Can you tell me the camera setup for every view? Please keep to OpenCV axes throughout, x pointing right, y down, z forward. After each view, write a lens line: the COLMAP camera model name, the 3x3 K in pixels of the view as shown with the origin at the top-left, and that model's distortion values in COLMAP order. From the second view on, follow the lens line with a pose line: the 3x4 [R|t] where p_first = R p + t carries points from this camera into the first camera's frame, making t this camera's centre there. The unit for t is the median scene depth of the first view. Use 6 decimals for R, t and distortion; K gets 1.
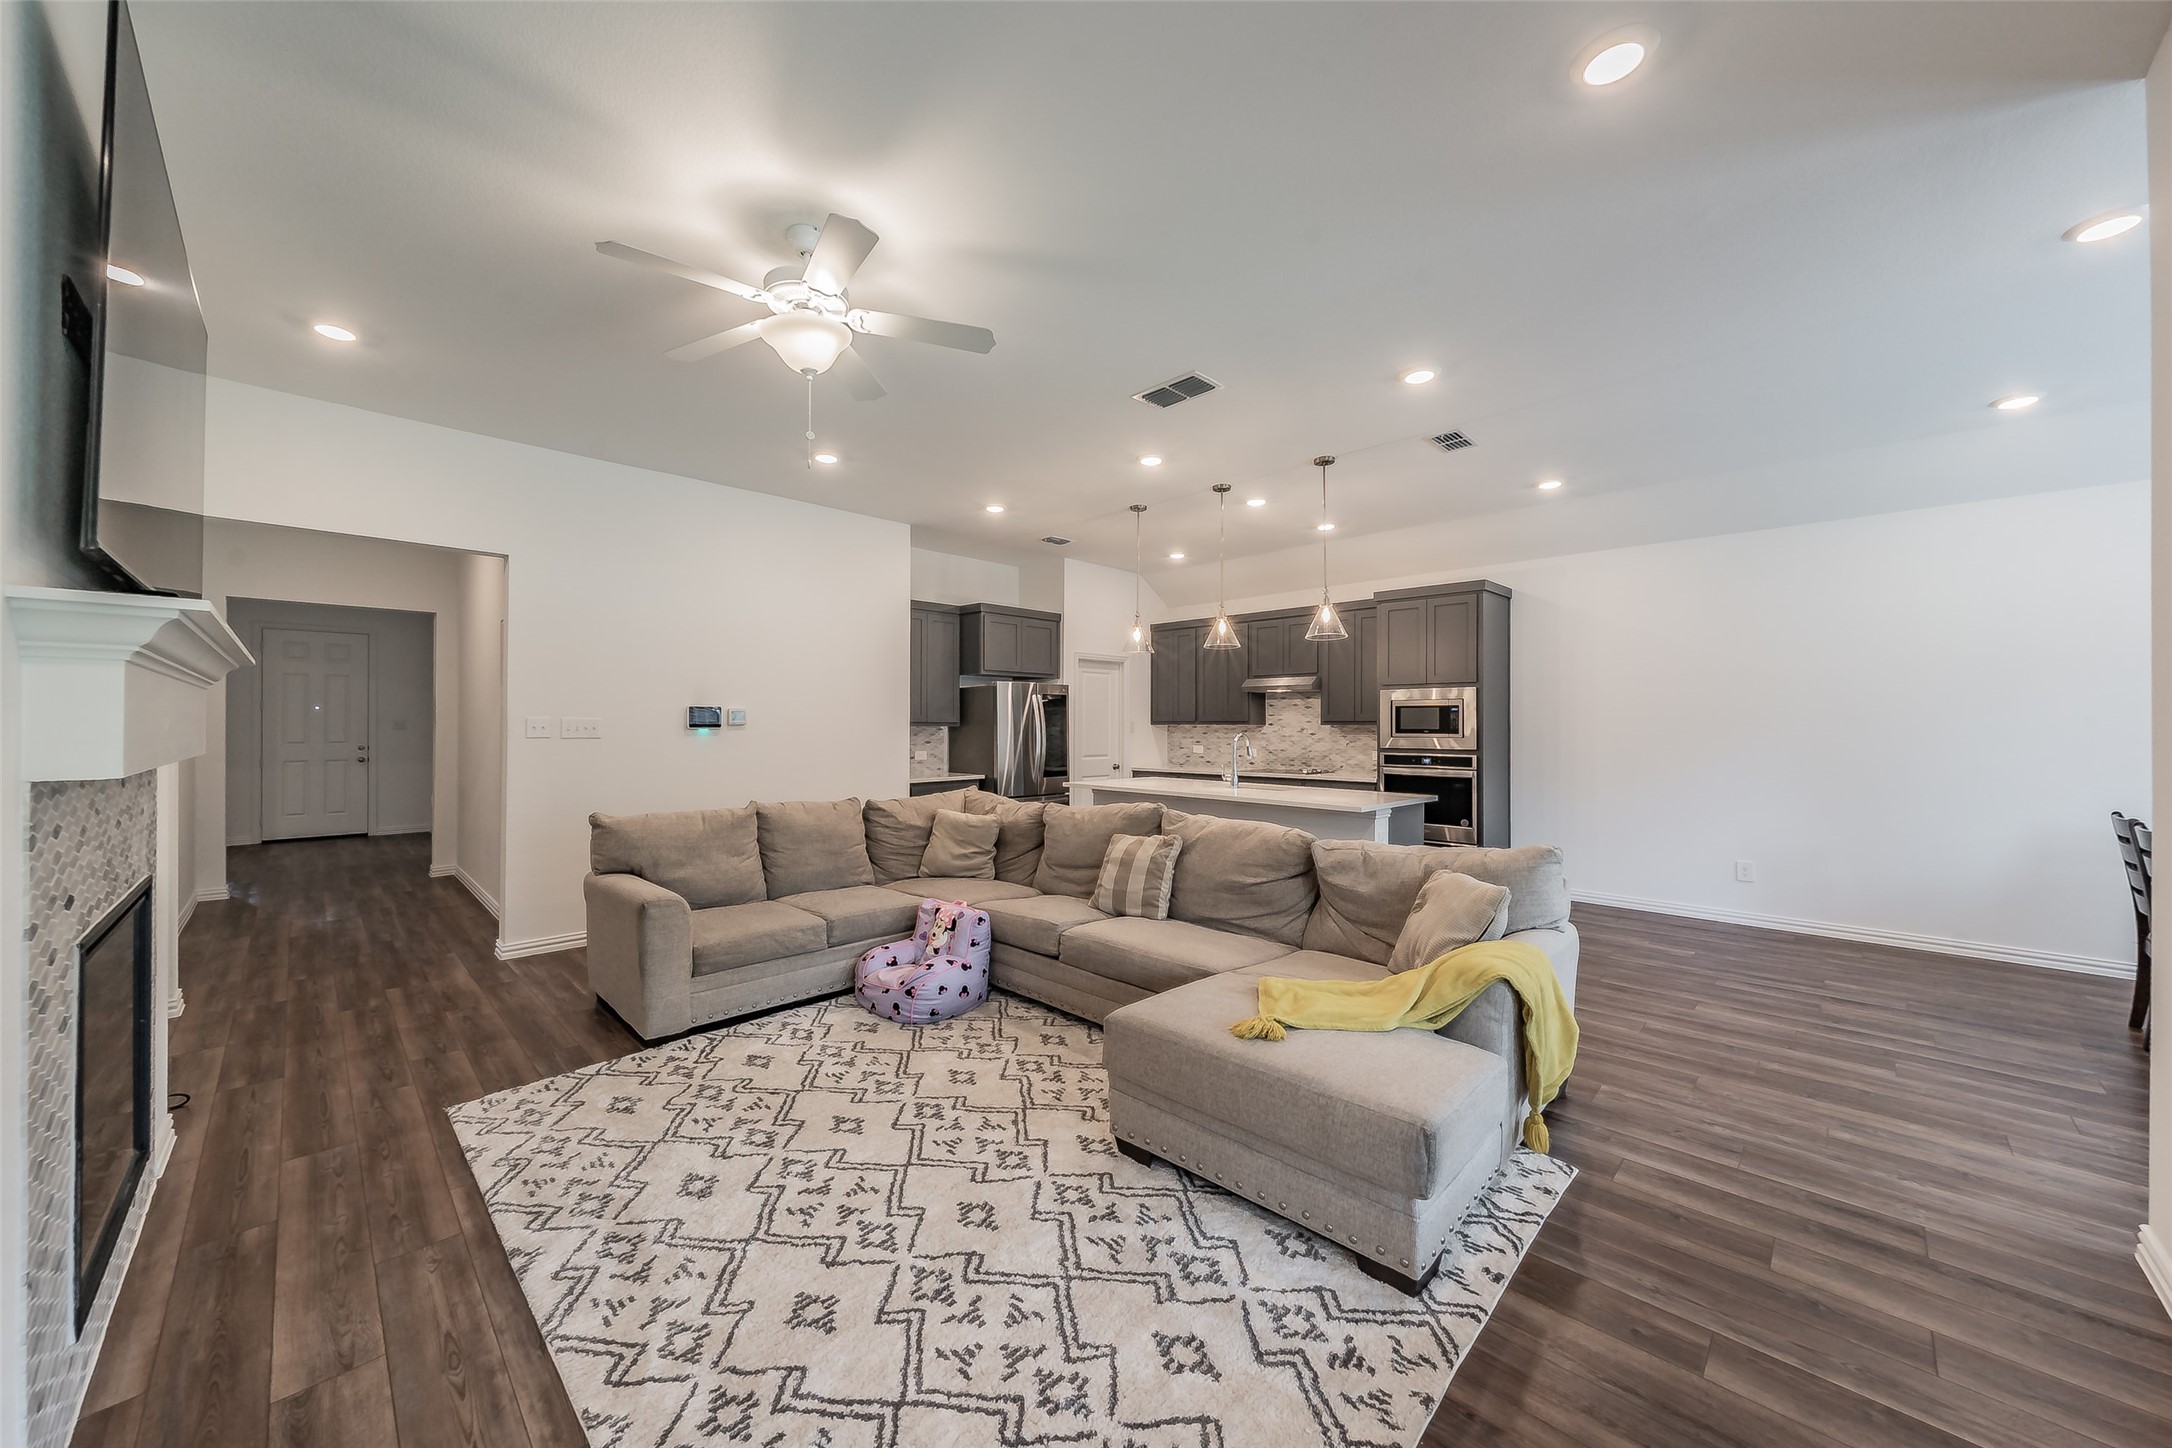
lens RADIAL K [[755.1, 0, 1083.3], [0, 755.1, 738.8], [0, 0, 1]] dist [-0.003744, 0.000799]
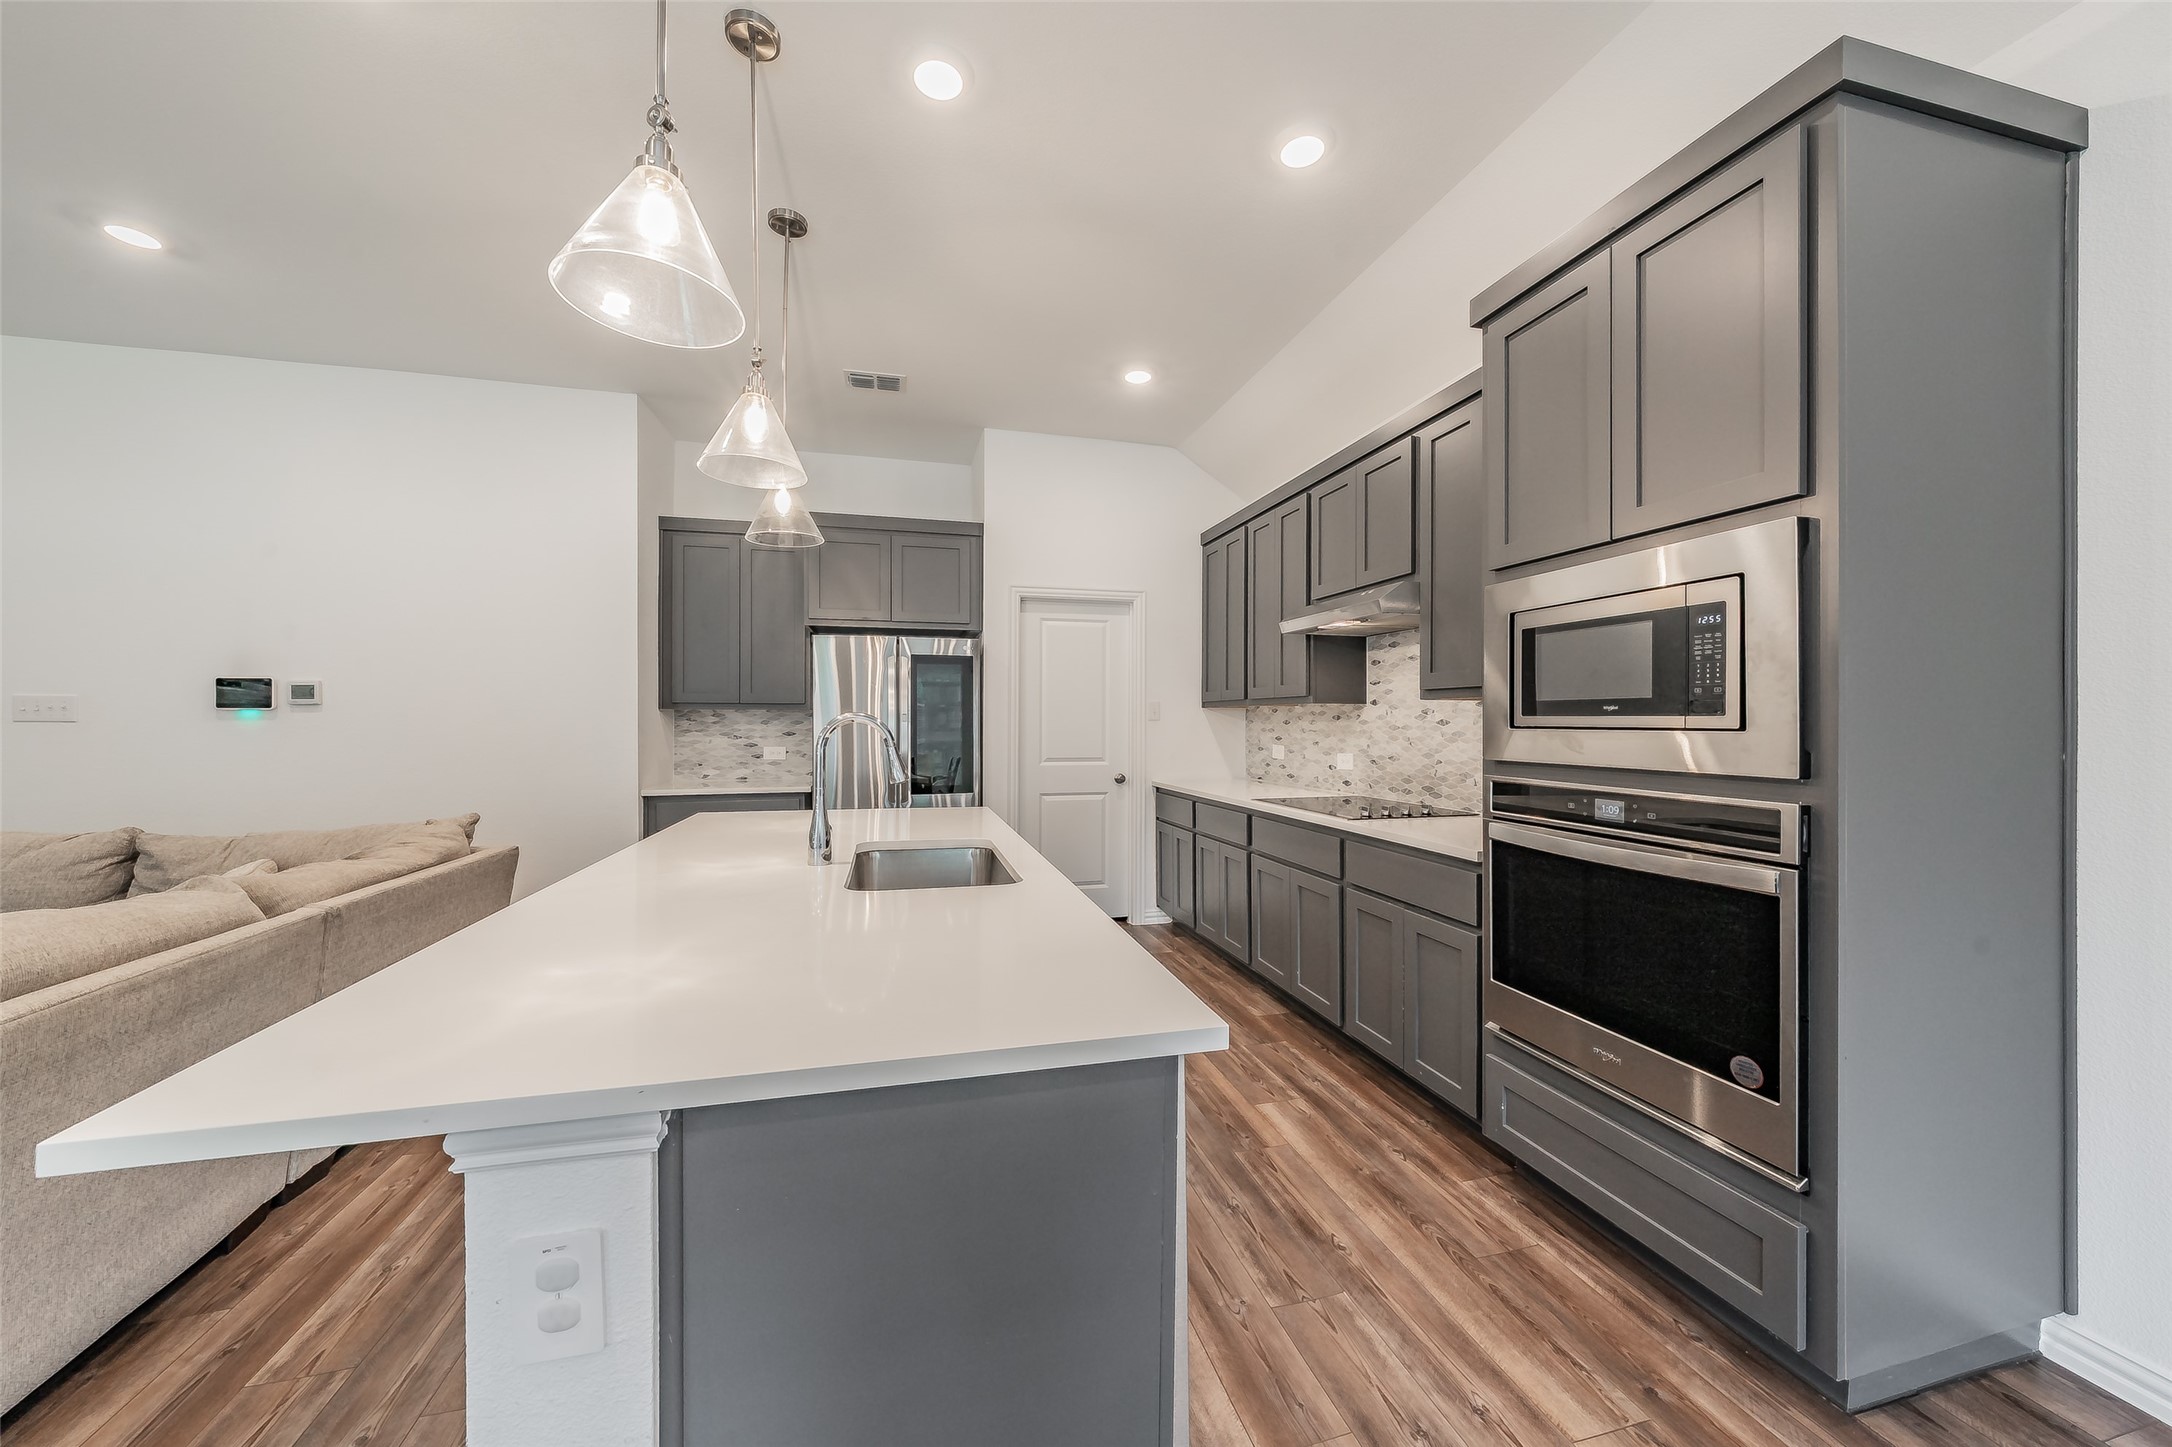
lens RADIAL K [[755.1, 0, 1083.0], [0, 755.1, 725.3], [0, 0, 1]] dist [-0.003744, 0.000799]
pose [[0.861208, 0.002251, -0.508248, 0.425821], [-0.008427, 0.999916, -0.009850, 0.001557], [0.508183, 0.012766, 0.861154, 0.650774]]
